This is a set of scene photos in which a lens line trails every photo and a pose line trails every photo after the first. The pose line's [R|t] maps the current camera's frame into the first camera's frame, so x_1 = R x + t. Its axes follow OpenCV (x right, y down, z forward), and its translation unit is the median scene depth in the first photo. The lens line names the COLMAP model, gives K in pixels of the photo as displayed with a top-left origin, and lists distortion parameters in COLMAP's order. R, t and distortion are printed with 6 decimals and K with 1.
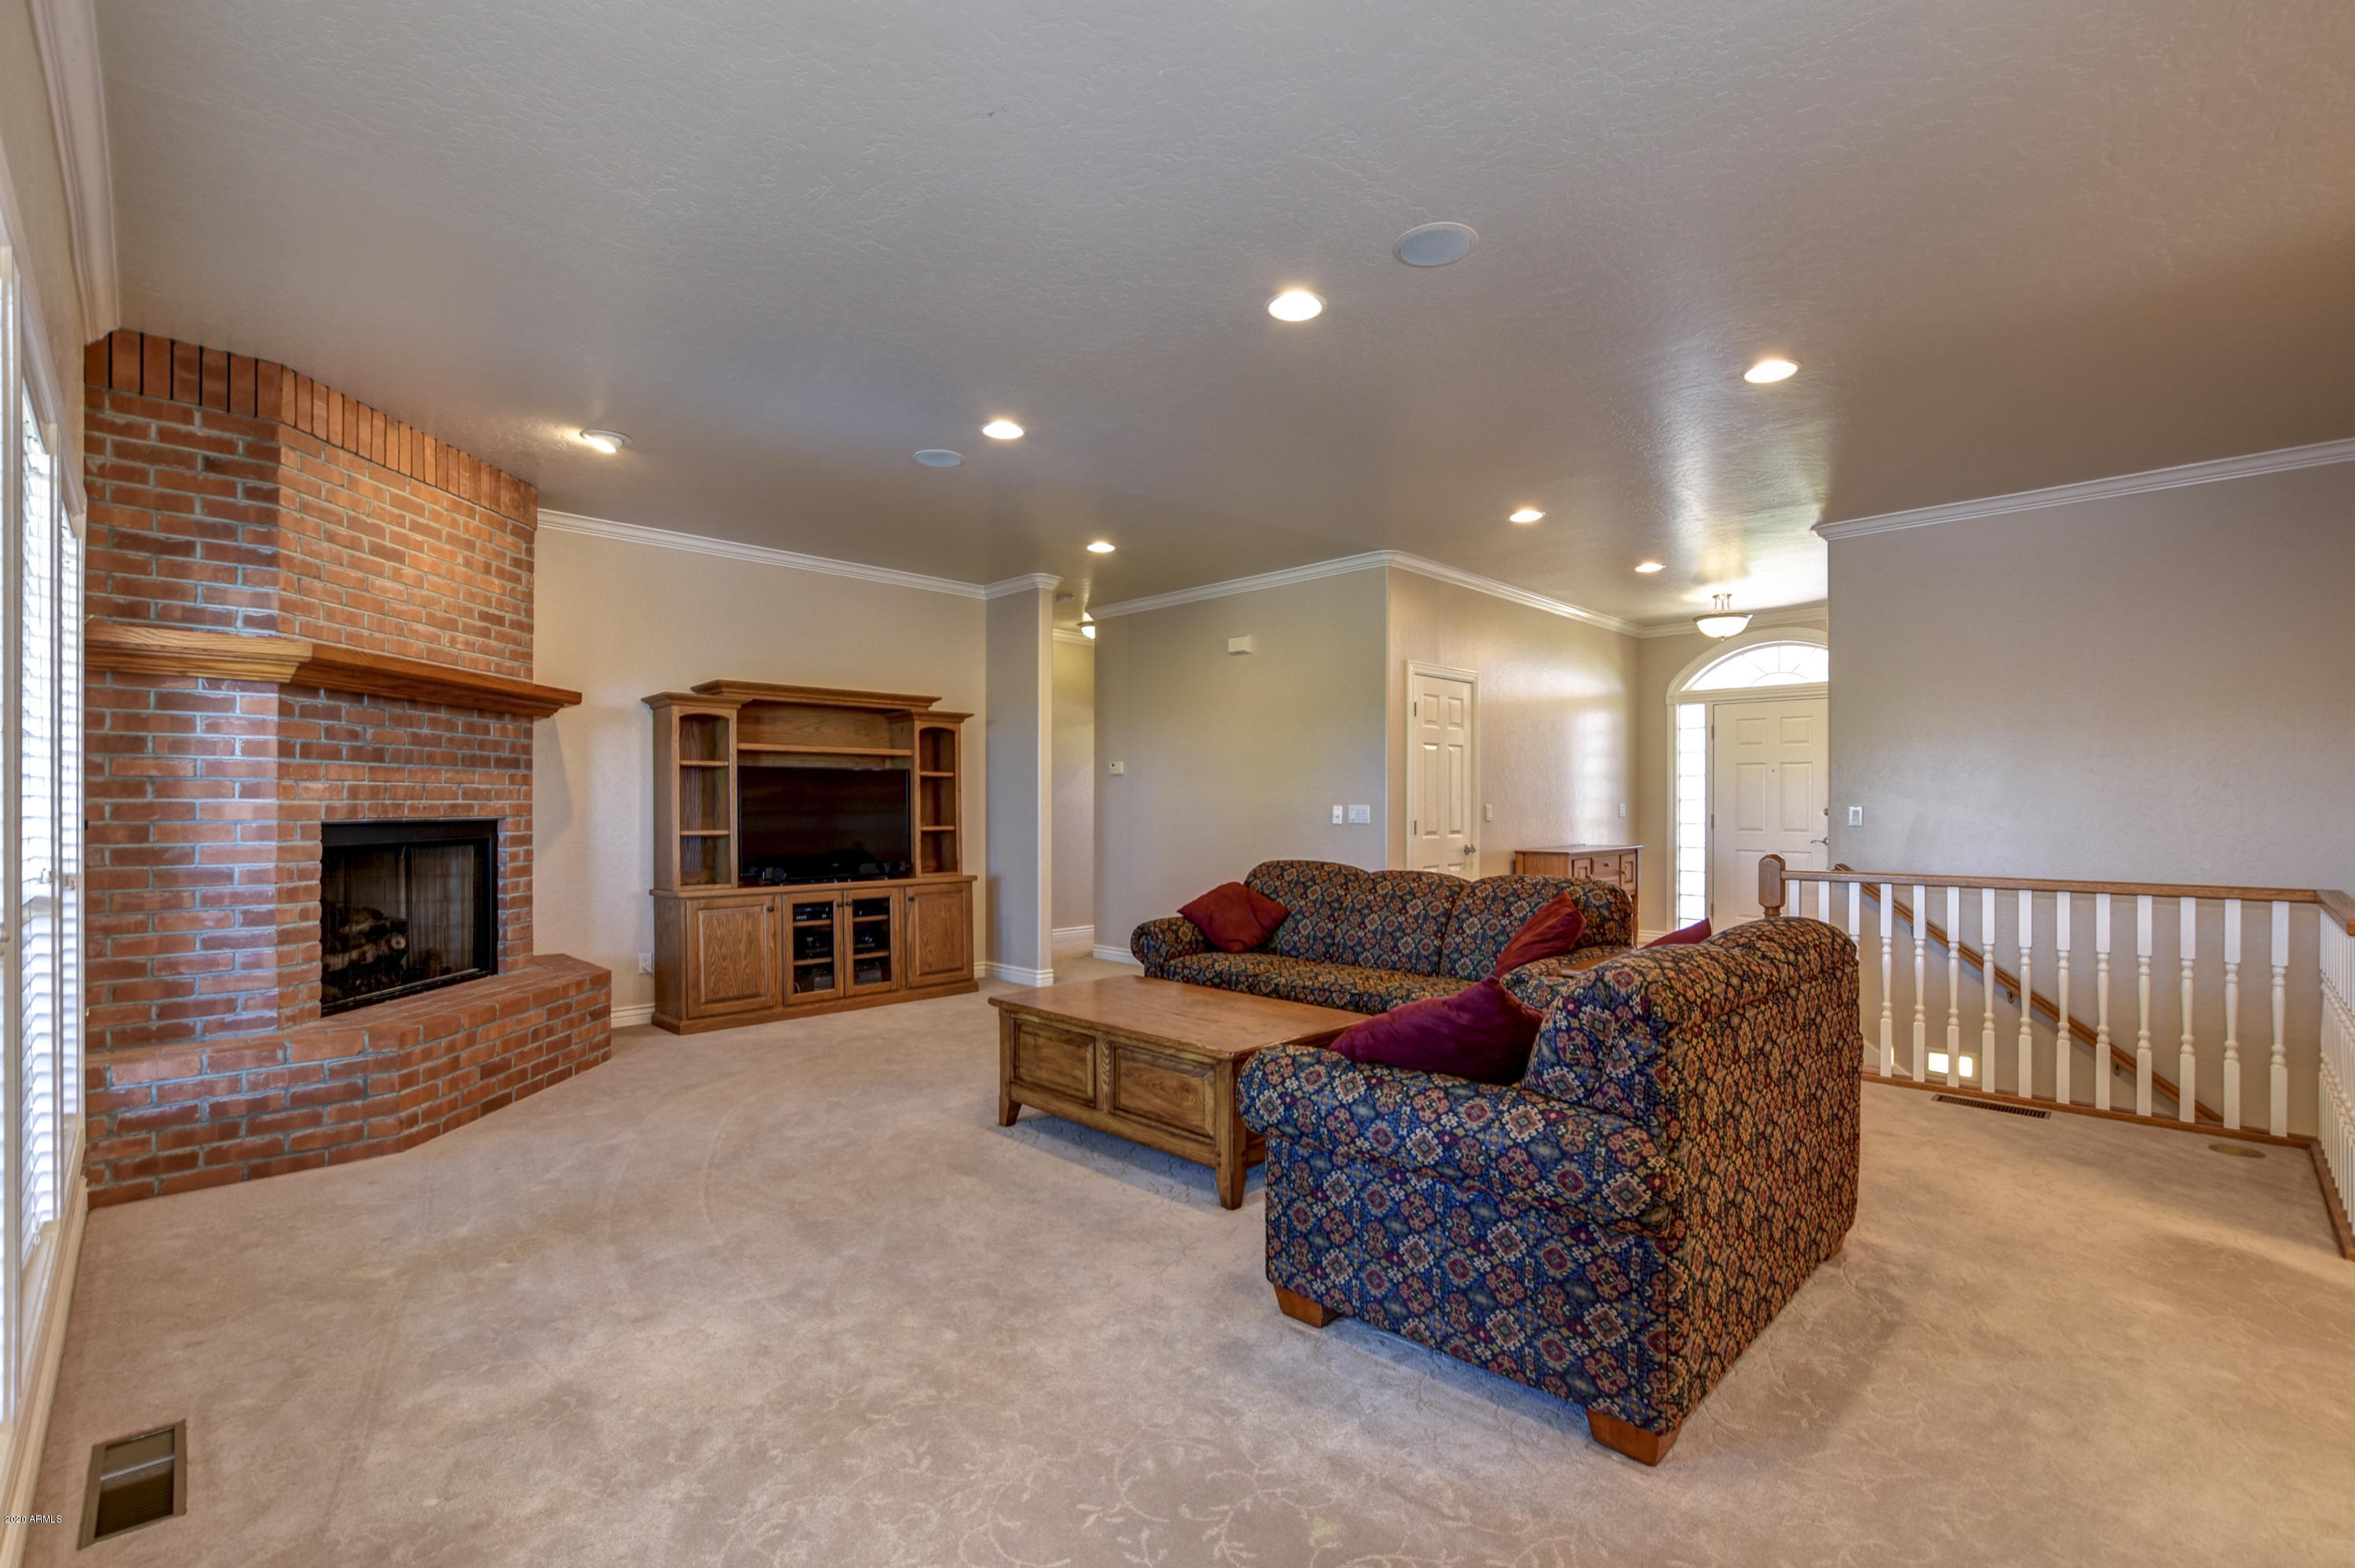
lens RADIAL K [[1065.0, 0, 1167.7], [0, 1065.0, 805.6], [0, 0, 1]] dist [-0.011662, 0.003664]
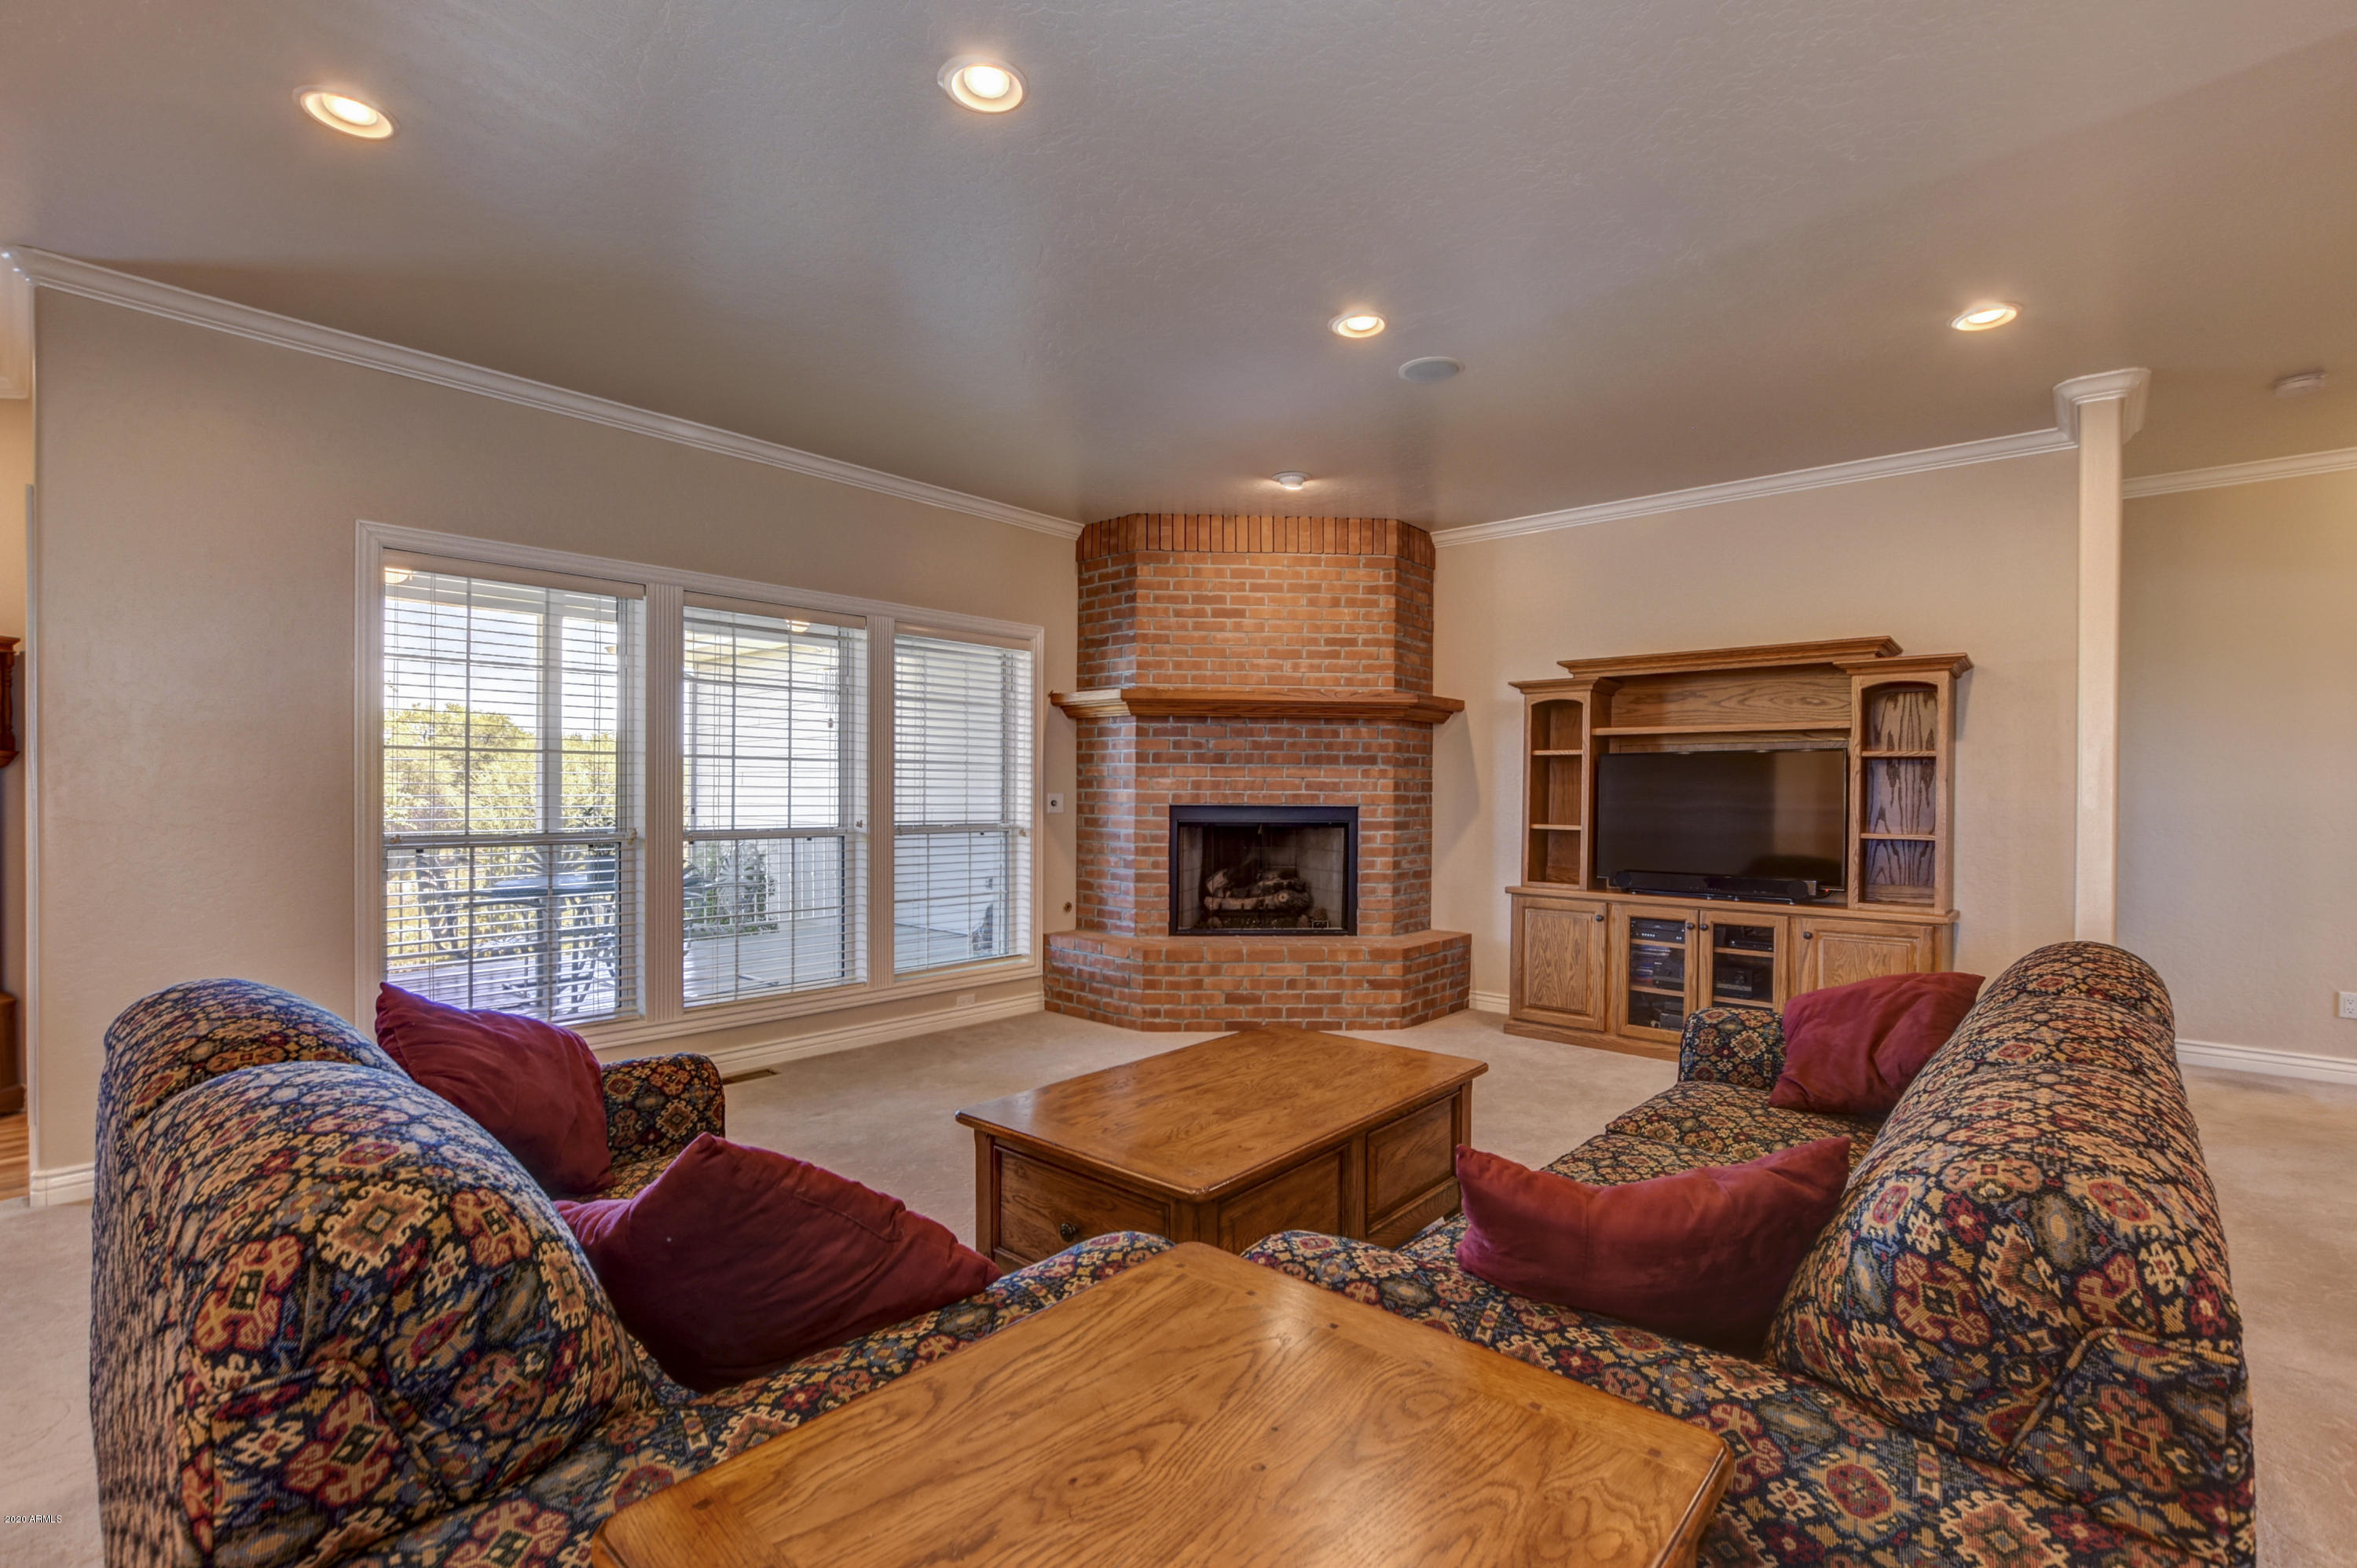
lens RADIAL K [[1048.9, 0, 1176.2], [0, 1048.9, 794.5], [0, 0, 1]] dist [-0.003974, 0.000217]
pose [[0.071960, 0.003461, -0.997401, 0.582700], [-0.009999, 0.999946, 0.002748, -0.002857], [0.997357, 0.009775, 0.071991, 0.765961]]
